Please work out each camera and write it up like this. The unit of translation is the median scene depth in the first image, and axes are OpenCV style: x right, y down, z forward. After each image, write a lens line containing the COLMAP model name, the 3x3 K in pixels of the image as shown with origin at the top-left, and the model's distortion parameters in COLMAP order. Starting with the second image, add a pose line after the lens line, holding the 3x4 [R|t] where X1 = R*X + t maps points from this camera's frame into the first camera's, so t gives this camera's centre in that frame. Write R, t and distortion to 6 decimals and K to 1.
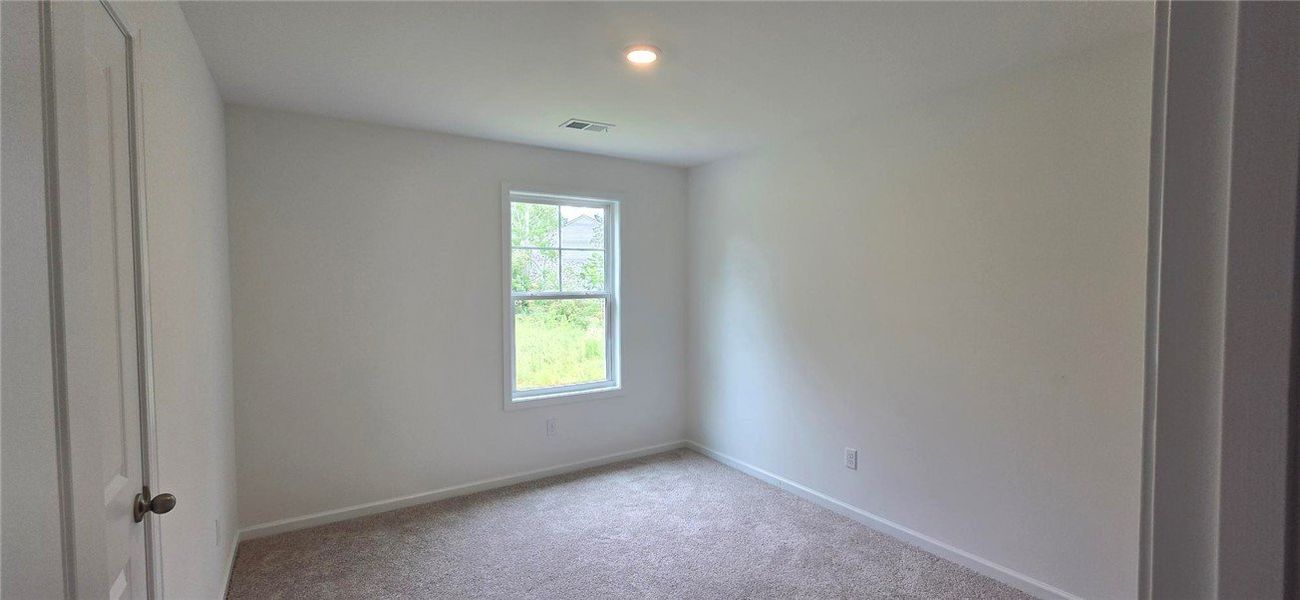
lens RADIAL K [[527.6, 0, 656.0], [0, 527.6, 301.2], [0, 0, 1]] dist [0.000250, 0.000011]
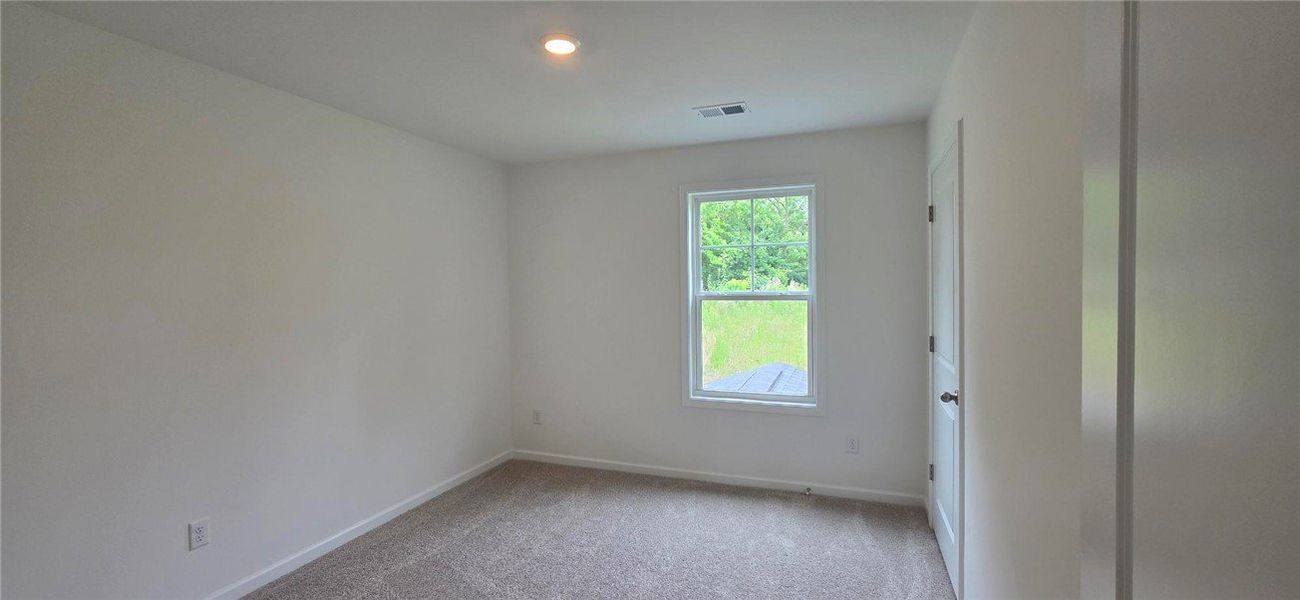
lens RADIAL K [[527.6, 0, 649.5], [0, 527.6, 307.3], [0, 0, 1]] dist [0.000250, 0.000011]
pose [[0.601060, 0.033053, -0.798520, 0.485396], [-0.019868, 0.999454, 0.026415, -0.012567], [0.798957, -0.000012, 0.601388, 0.319026]]
